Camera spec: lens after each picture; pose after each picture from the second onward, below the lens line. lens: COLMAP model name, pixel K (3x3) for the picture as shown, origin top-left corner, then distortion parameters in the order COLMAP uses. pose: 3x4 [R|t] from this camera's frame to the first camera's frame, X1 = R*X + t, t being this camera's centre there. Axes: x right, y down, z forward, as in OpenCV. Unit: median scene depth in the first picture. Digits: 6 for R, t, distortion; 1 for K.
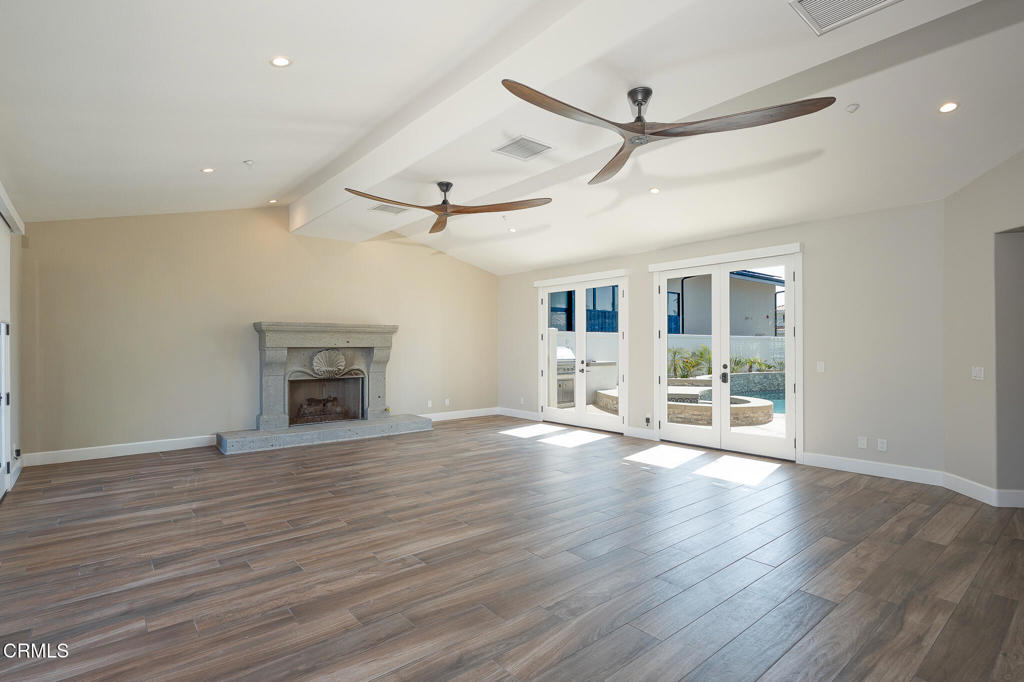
lens RADIAL K [[495.0, 0, 512.0], [0, 495.0, 341.0], [0, 0, 1]] dist [-0.000984, 0.027875]
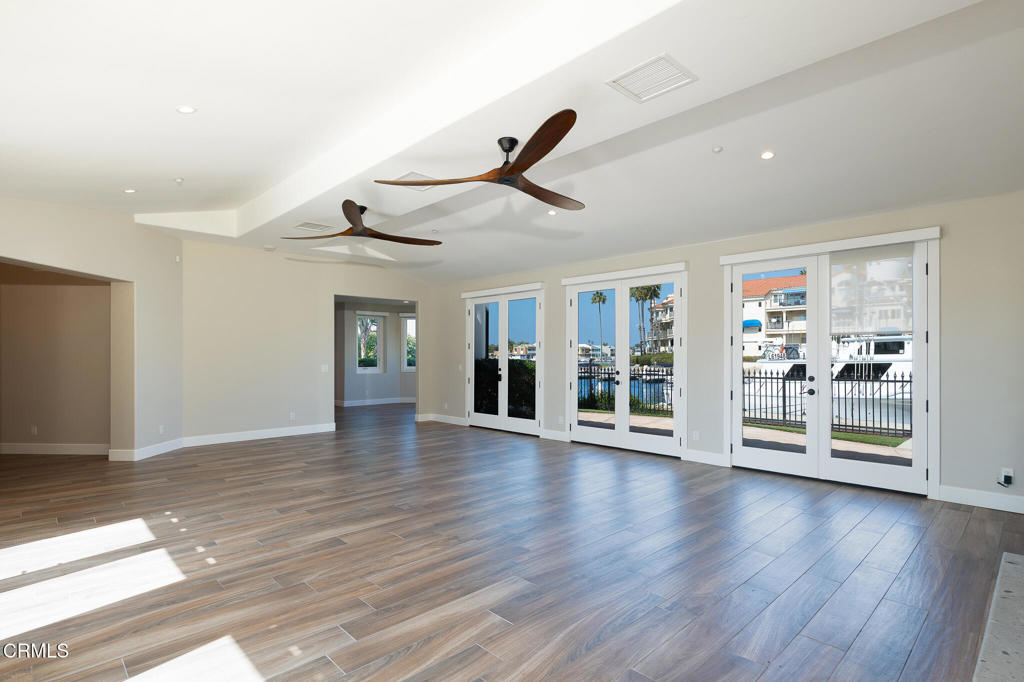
lens RADIAL K [[510.6, 0, 508.5], [0, 510.6, 352.7], [0, 0, 1]] dist [0.001113, 0.000173]
pose [[0.997948, 0.000082, 0.064026, 0.095778], [-0.000513, 0.999977, 0.006724, -0.001456], [-0.064024, -0.006743, 0.997926, -0.109659]]
